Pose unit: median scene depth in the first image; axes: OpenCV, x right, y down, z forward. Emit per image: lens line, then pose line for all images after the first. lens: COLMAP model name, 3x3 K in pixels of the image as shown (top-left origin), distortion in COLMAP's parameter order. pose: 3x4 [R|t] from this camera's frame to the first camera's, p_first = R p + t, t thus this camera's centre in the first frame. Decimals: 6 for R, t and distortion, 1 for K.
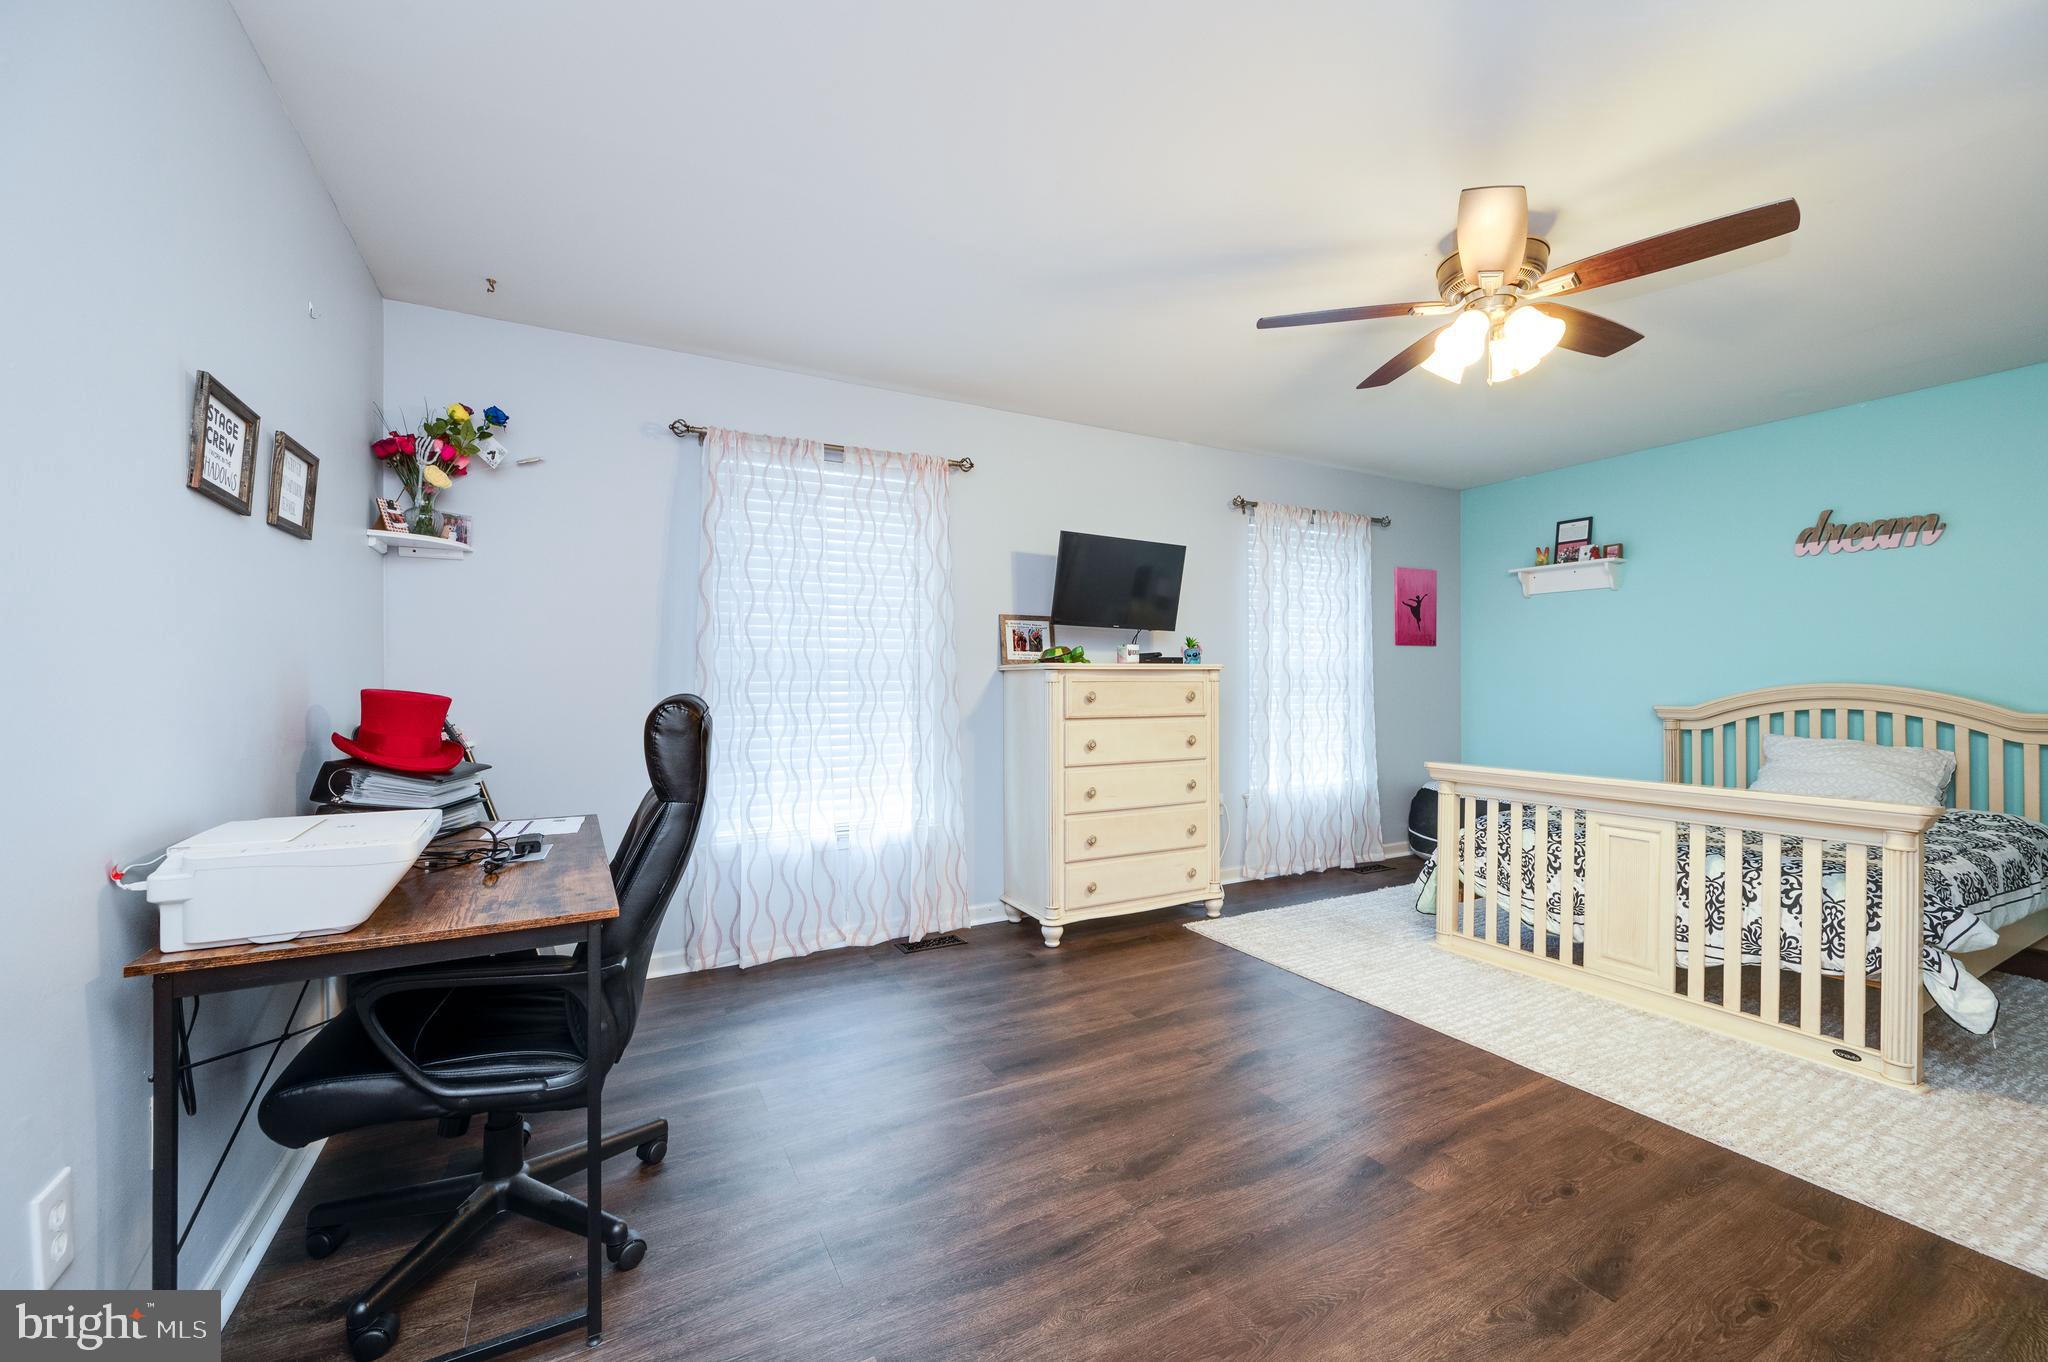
lens RADIAL K [[812.0, 0, 1024.0], [0, 812.0, 687.2], [0, 0, 1]] dist [-0.002225, -0.000467]
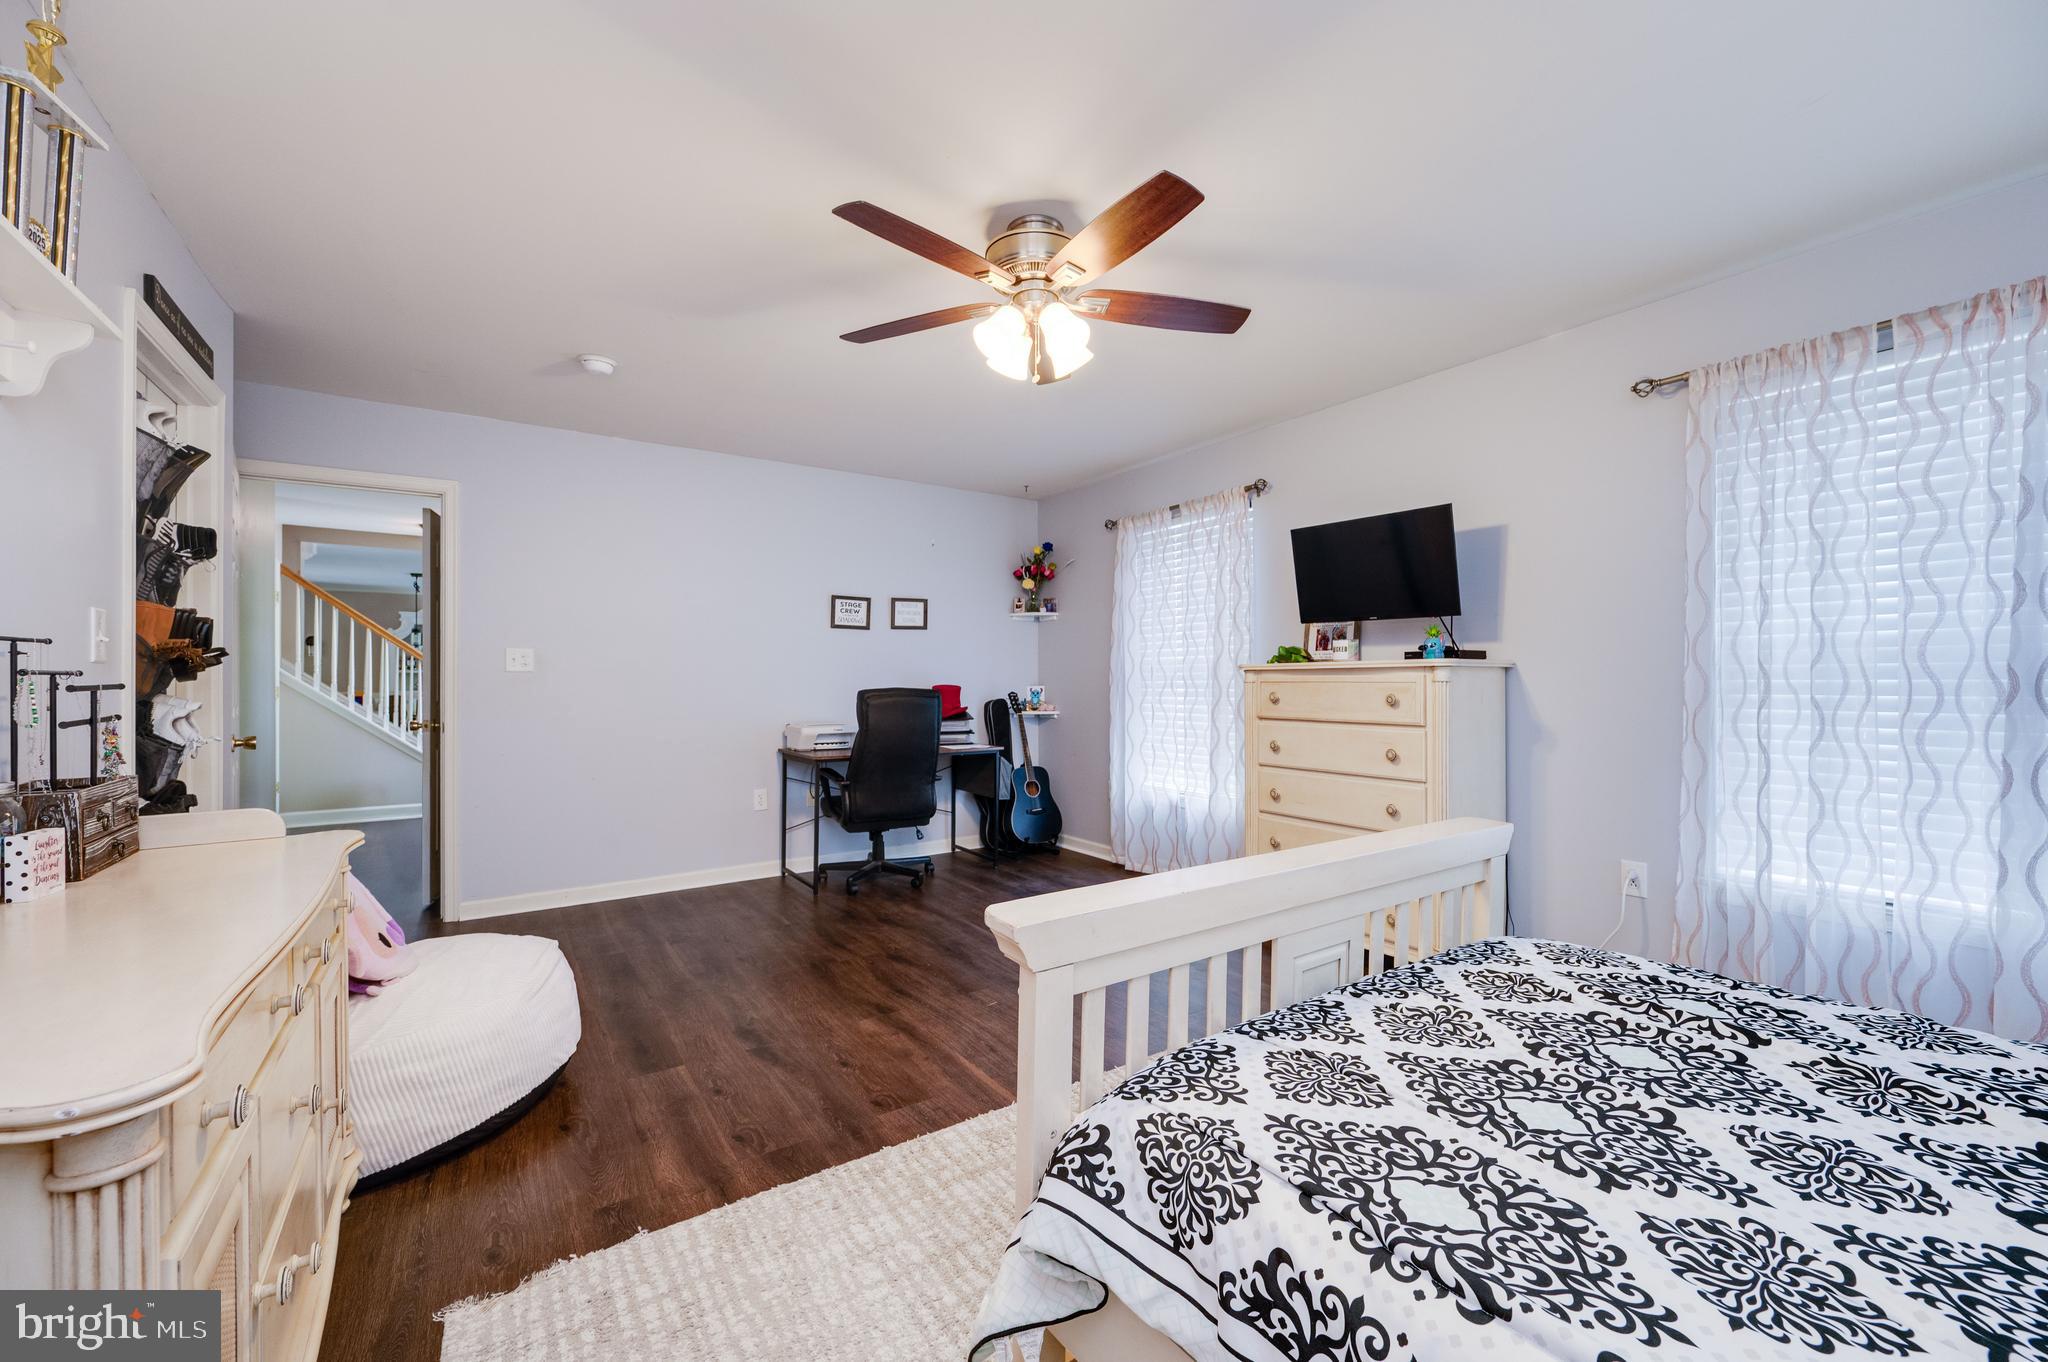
lens RADIAL K [[812.0, 0, 1024.0], [0, 812.0, 687.2], [0, 0, 1]] dist [-0.002225, -0.000467]
pose [[0.091887, 0.017291, -0.995619, 1.087218], [0.006048, 0.999821, 0.017923, -0.021355], [0.995751, -0.007668, 0.091766, 0.623654]]
